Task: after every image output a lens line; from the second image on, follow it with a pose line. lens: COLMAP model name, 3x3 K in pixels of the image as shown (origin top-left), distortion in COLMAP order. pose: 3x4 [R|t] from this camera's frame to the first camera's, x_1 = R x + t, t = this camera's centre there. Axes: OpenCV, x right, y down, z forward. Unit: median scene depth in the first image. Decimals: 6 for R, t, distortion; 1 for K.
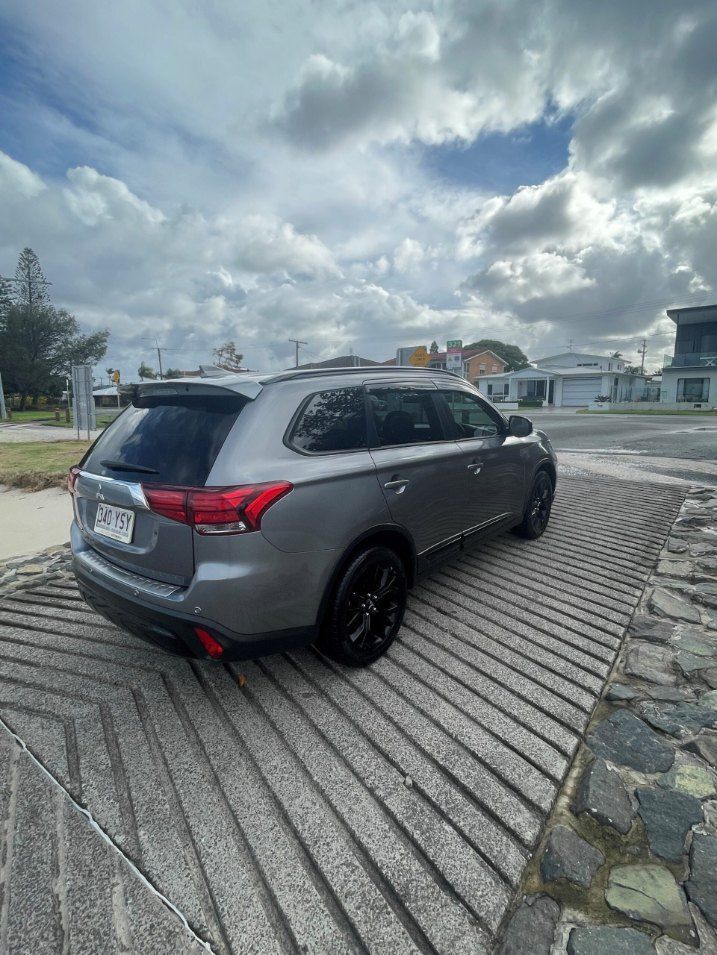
lens RADIAL K [[484.3, 0, 360.8], [0, 484.3, 476.9], [0, 0, 1]] dist [-0.003505, 0.000355]
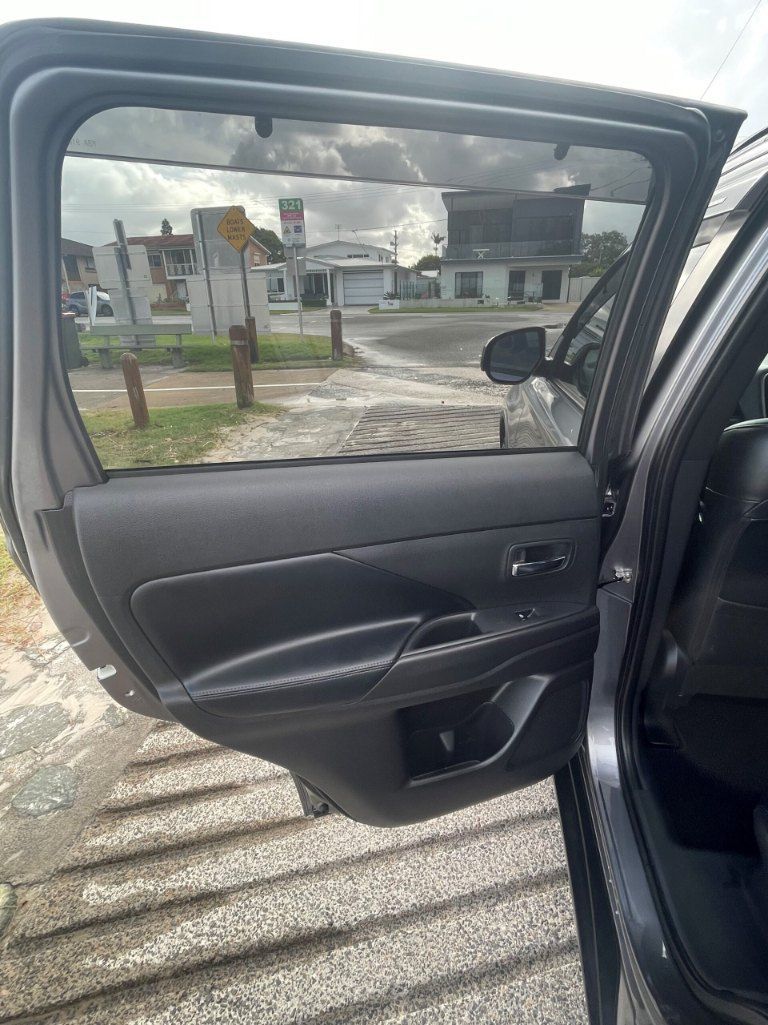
lens RADIAL K [[515.3, 0, 388.3], [0, 515.3, 511.1], [0, 0, 1]] dist [-0.002247, -0.001452]
pose [[0.858531, -0.207708, 0.468809, -0.299183], [0.094986, 0.962882, 0.252659, -0.114958], [-0.503887, -0.172385, 0.846393, 0.789464]]
